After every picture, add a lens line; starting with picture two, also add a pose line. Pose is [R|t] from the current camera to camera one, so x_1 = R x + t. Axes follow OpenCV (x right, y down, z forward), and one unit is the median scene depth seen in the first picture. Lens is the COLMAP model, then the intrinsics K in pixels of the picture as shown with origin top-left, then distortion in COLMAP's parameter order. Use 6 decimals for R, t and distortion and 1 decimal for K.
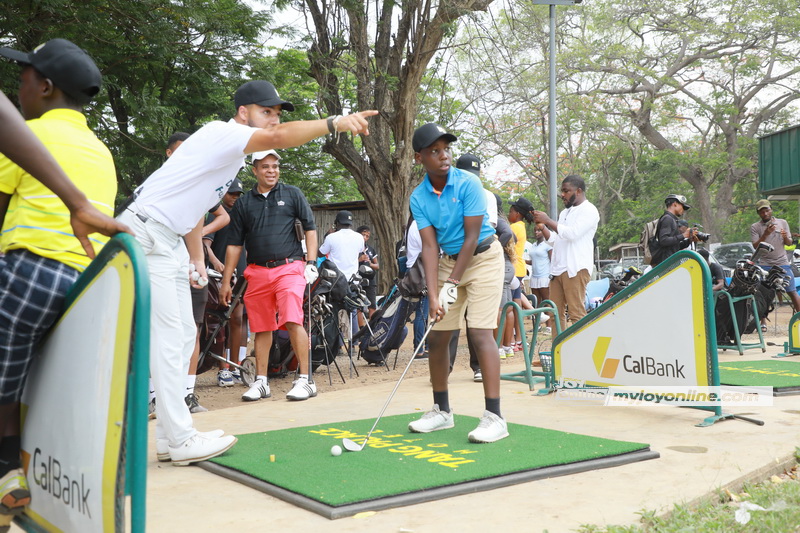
lens RADIAL K [[902.9, 0, 404.3], [0, 902.9, 268.3], [0, 0, 1]] dist [0.122727, 0.000000]
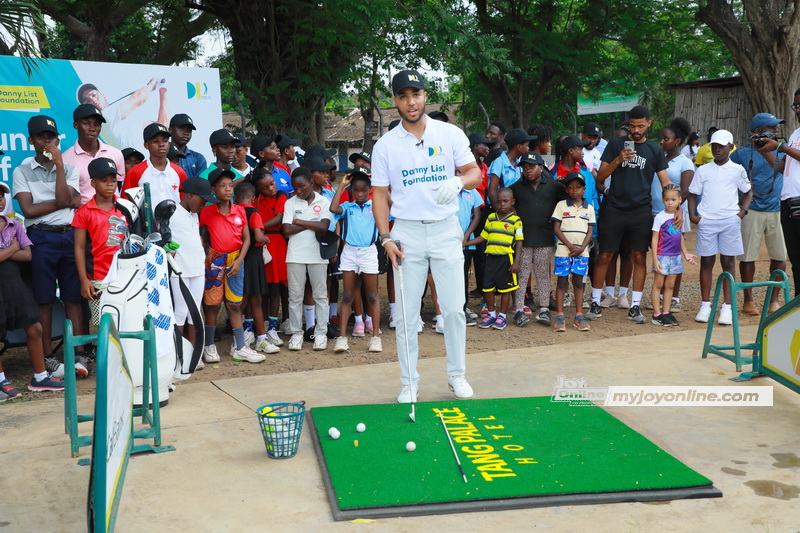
lens RADIAL K [[985.2, 0, 399.4], [0, 985.2, 271.0], [0, 0, 1]] dist [0.163575, 0.000000]
pose [[0.905356, 0.065844, -0.419518, 0.177621], [-0.002982, 0.988867, 0.148770, -0.082387], [0.424644, -0.133438, 0.895473, -0.029838]]
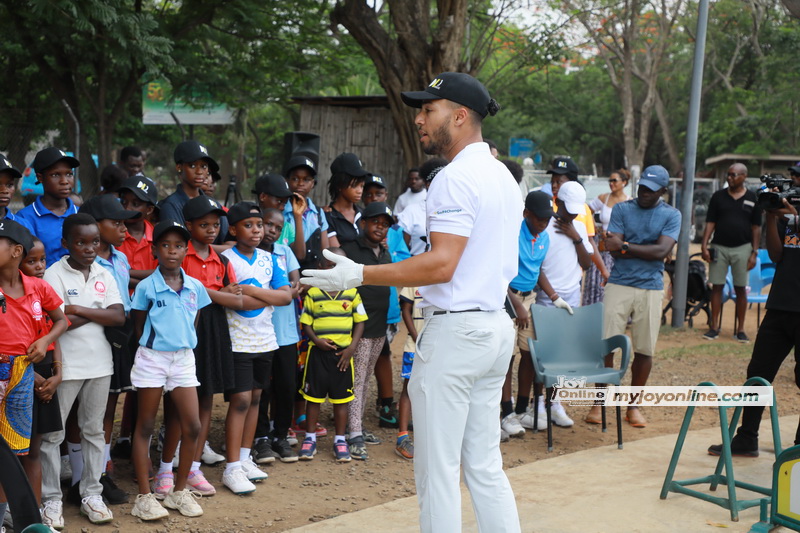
lens RADIAL K [[1269.8, 0, 395.7], [0, 1269.8, 269.5], [0, 0, 1]] dist [0.273894, 0.000000]
pose [[0.997831, 0.064719, 0.012002, -0.095602], [-0.065568, 0.993319, 0.094965, -0.089187], [-0.005775, -0.095546, 0.995408, 0.042506]]
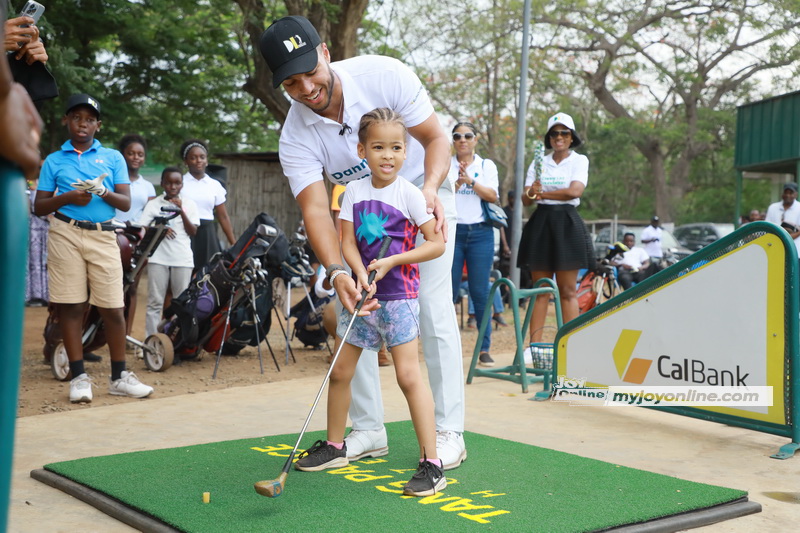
lens RADIAL K [[989.1, 0, 403.8], [0, 989.1, 272.7], [0, 0, 1]] dist [0.160978, 0.000000]
pose [[0.995017, 0.048891, 0.086899, -0.031034], [-0.052023, 0.998062, 0.034148, 0.005213], [-0.085061, -0.038499, 0.995632, 0.112313]]
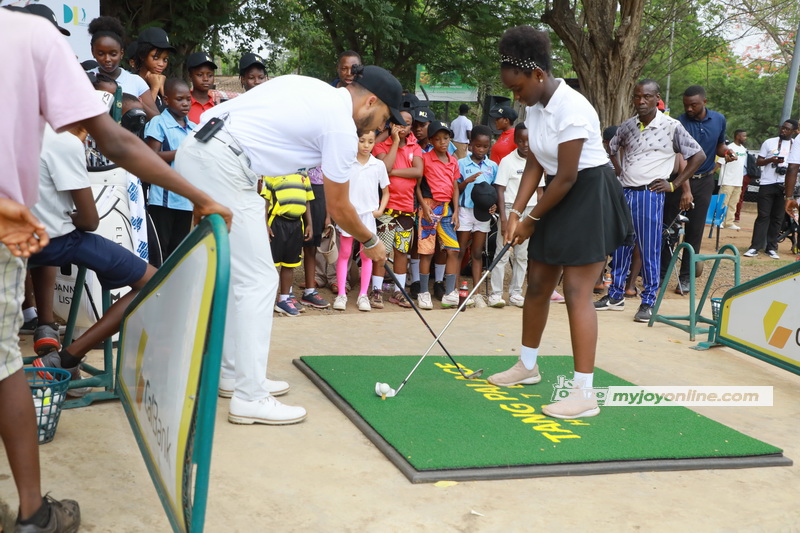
lens RADIAL K [[923.9, 0, 399.3], [0, 923.9, 273.6], [0, 0, 1]] dist [0.132258, 0.000000]
pose [[0.966221, 0.141334, -0.215501, 0.033404], [-0.106426, 0.980398, 0.165811, -0.043620], [0.234712, -0.137276, 0.962323, 0.006751]]
